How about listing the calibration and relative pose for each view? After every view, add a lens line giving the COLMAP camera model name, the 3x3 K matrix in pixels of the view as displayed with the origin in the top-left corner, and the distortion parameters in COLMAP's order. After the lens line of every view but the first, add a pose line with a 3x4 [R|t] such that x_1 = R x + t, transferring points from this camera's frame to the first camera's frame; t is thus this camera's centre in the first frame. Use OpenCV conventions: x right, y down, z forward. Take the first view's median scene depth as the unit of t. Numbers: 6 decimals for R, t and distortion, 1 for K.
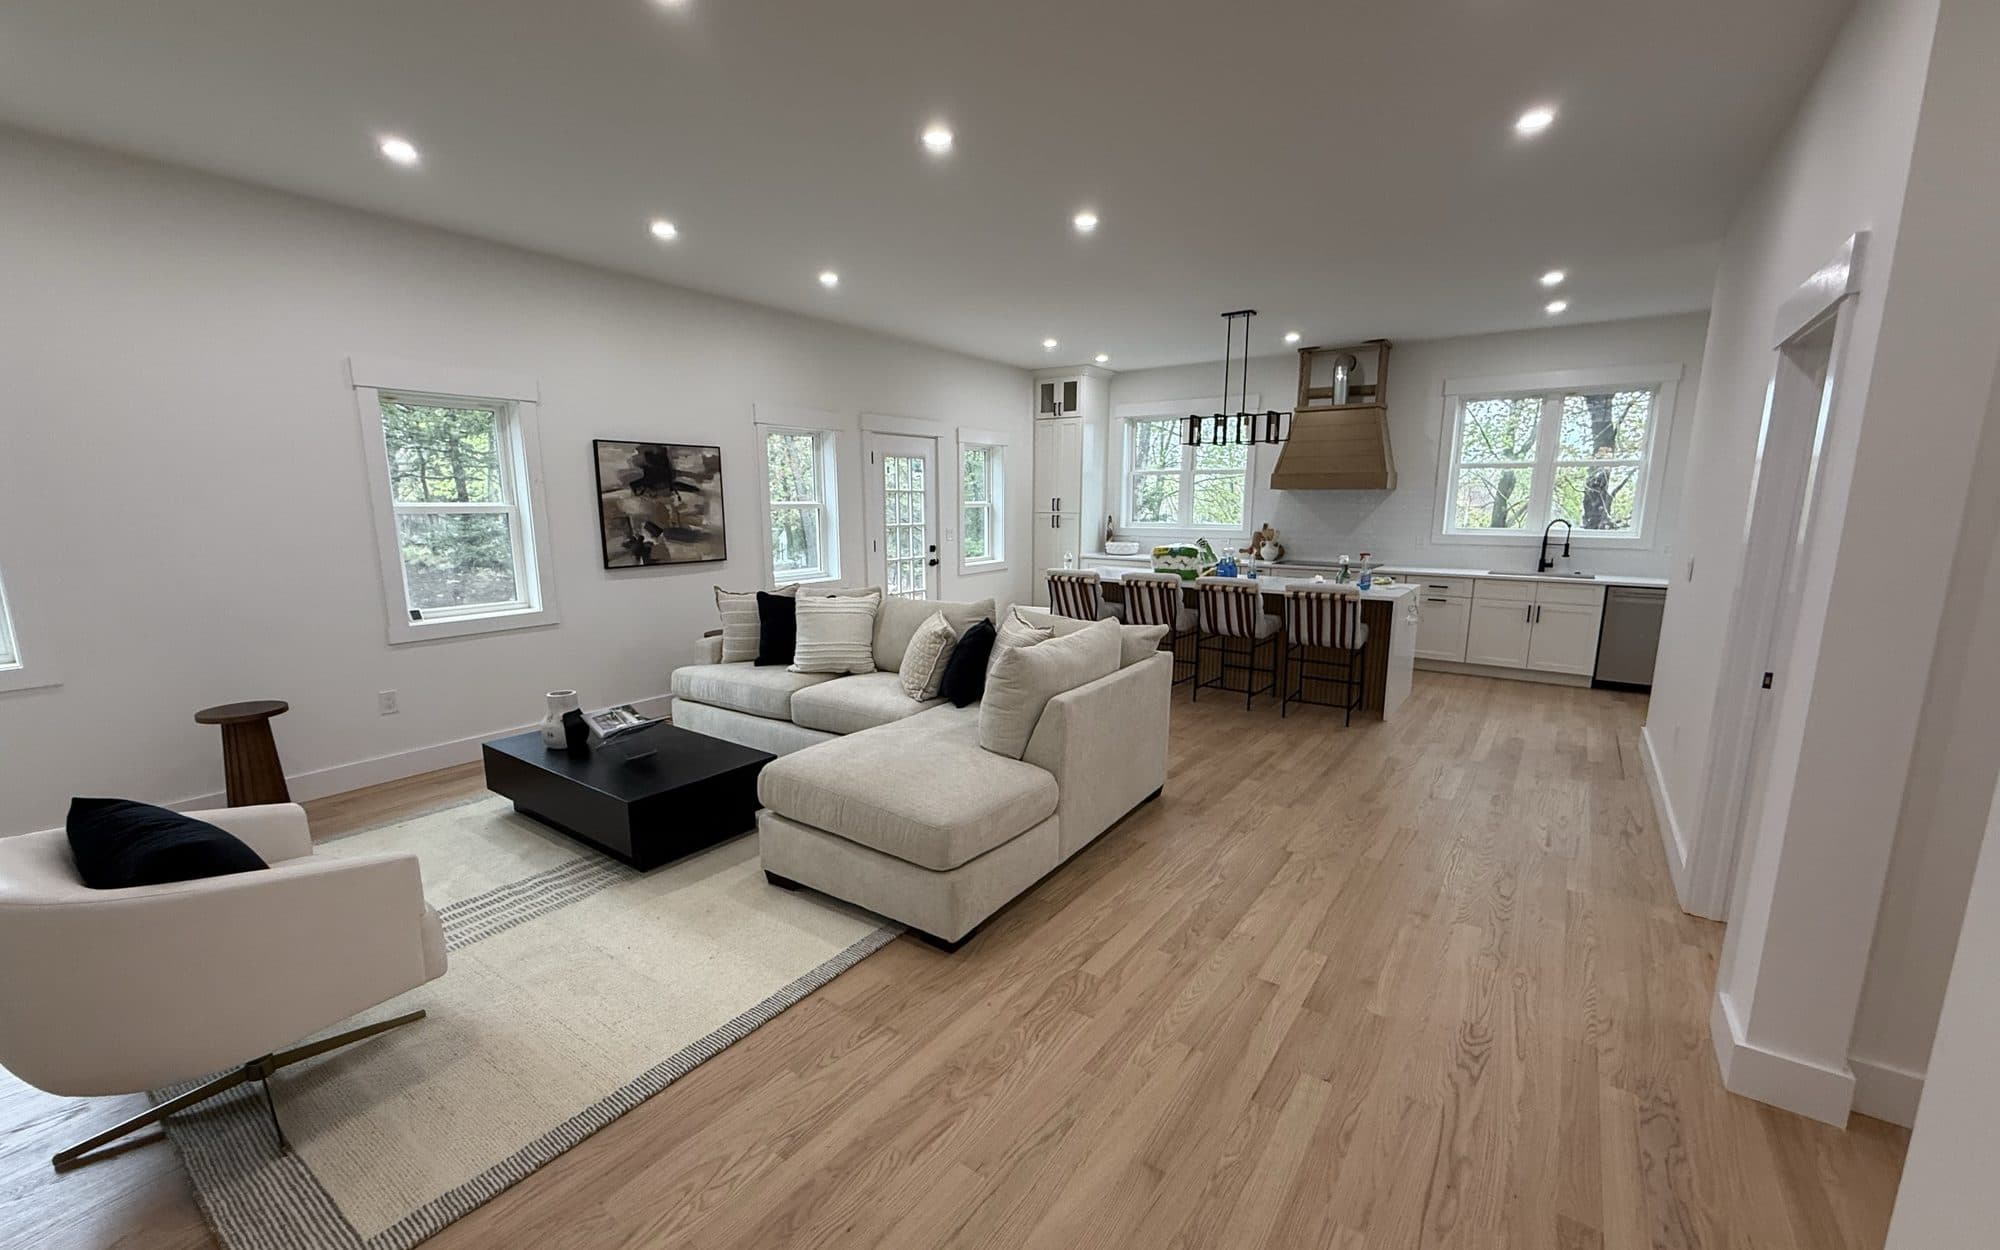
lens RADIAL K [[803.2, 0, 994.4], [0, 803.2, 645.6], [0, 0, 1]] dist [0.000307, -0.000015]
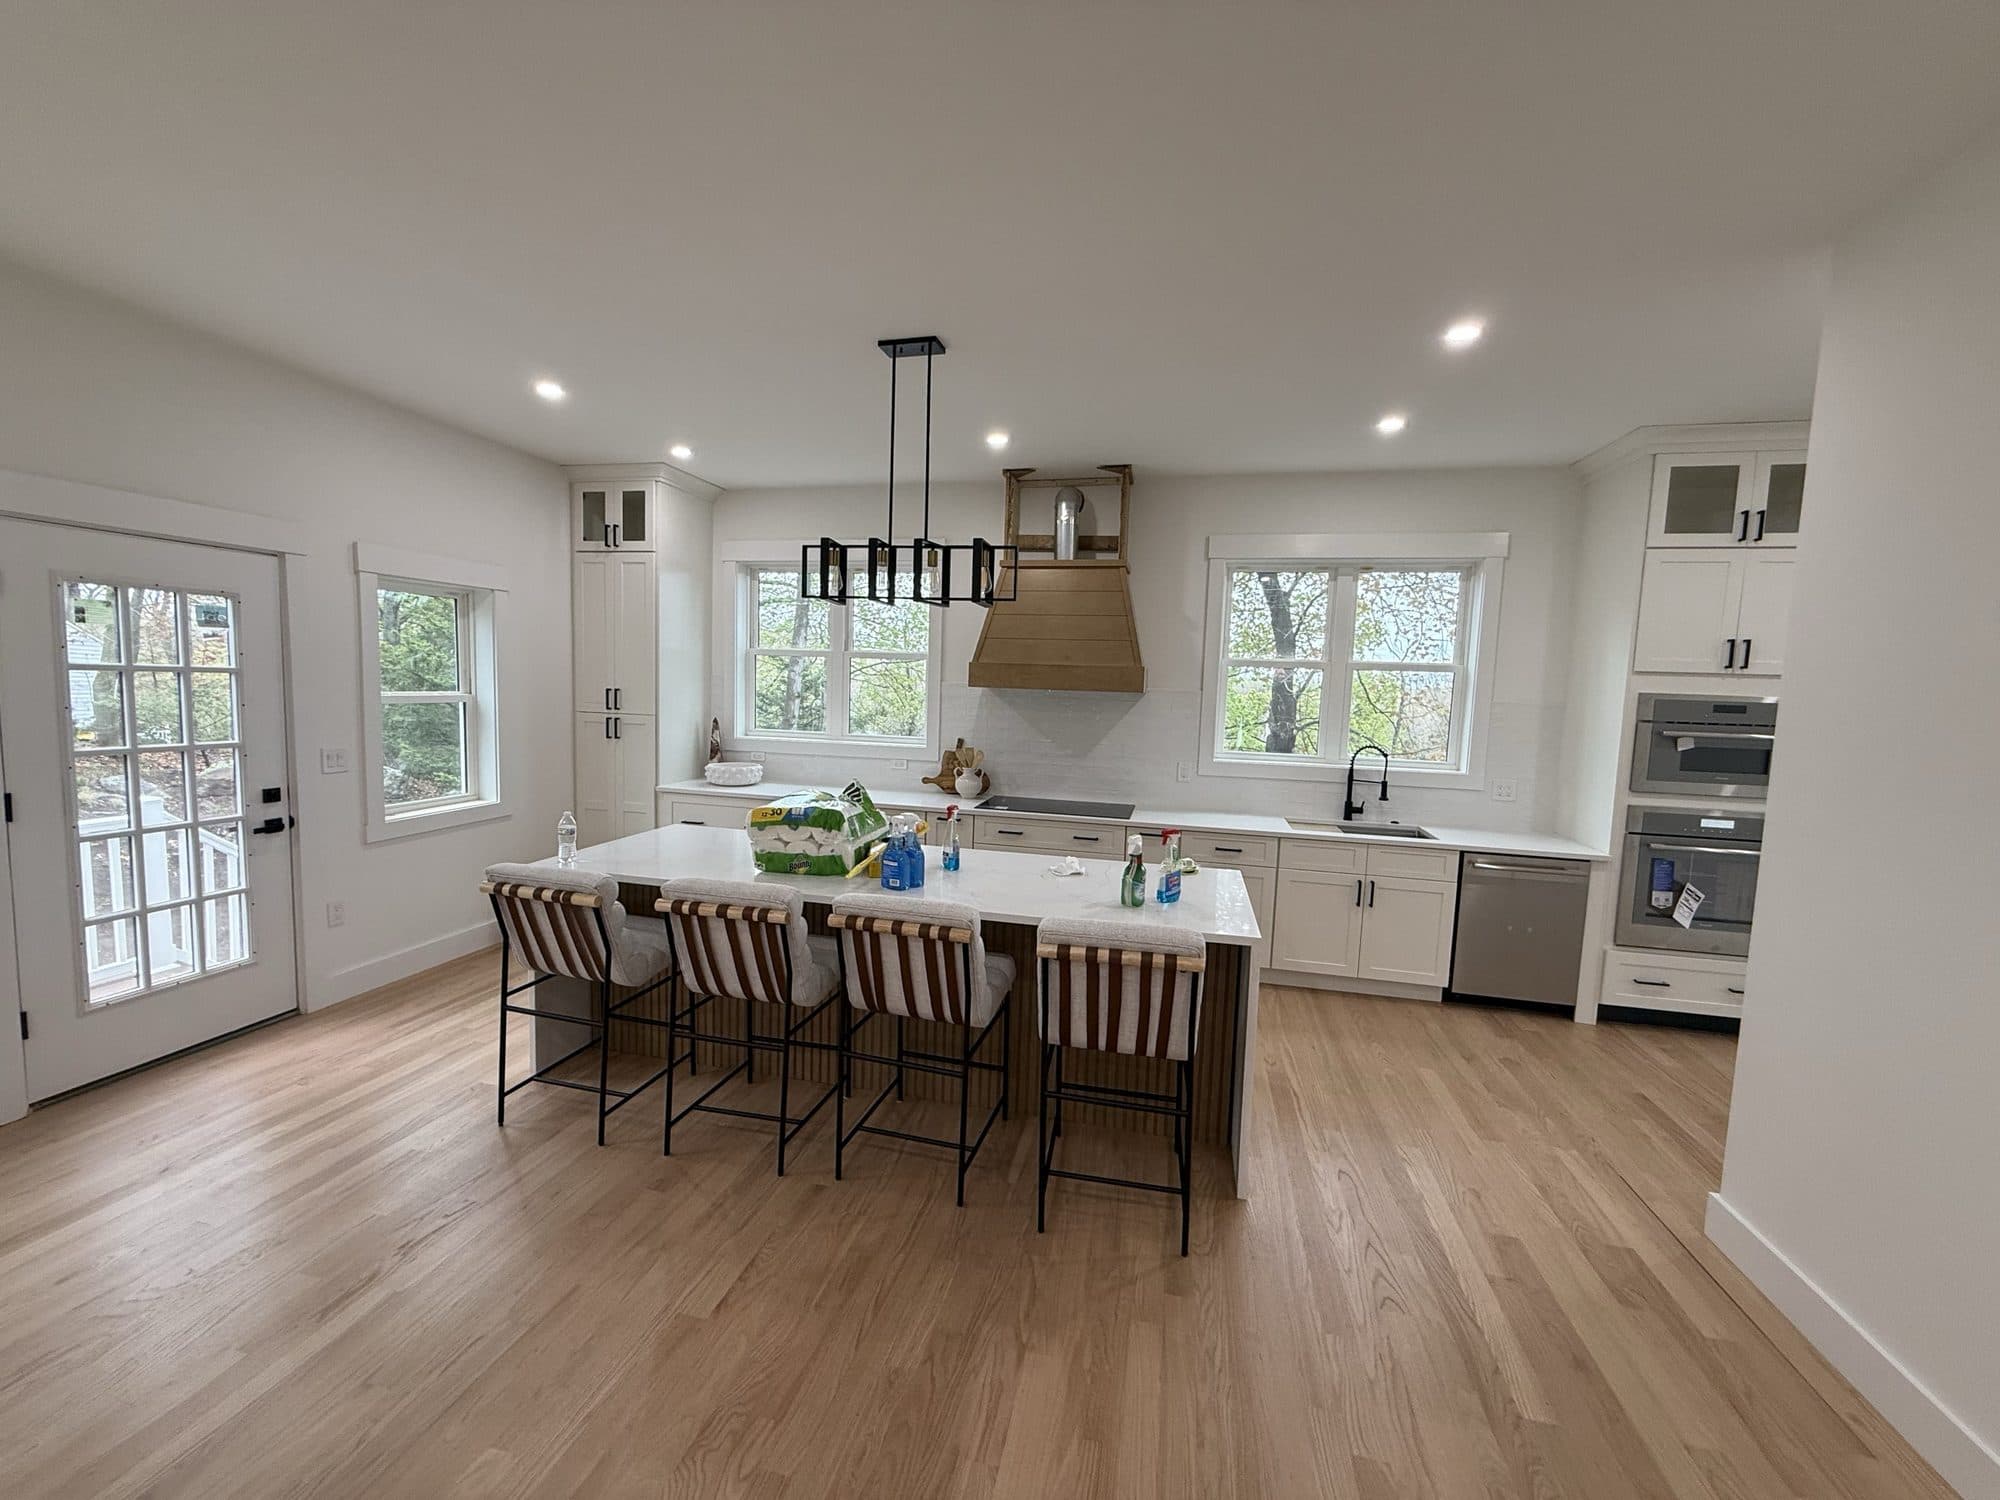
lens RADIAL K [[800.2, 0, 1004.3], [0, 800.2, 752.9], [0, 0, 1]] dist [-0.001952, -0.000044]
pose [[0.919433, -0.004392, 0.393223, 0.137104], [0.038987, 0.996029, -0.080035, -0.101145], [-0.391310, 0.088918, 0.915953, 0.464148]]
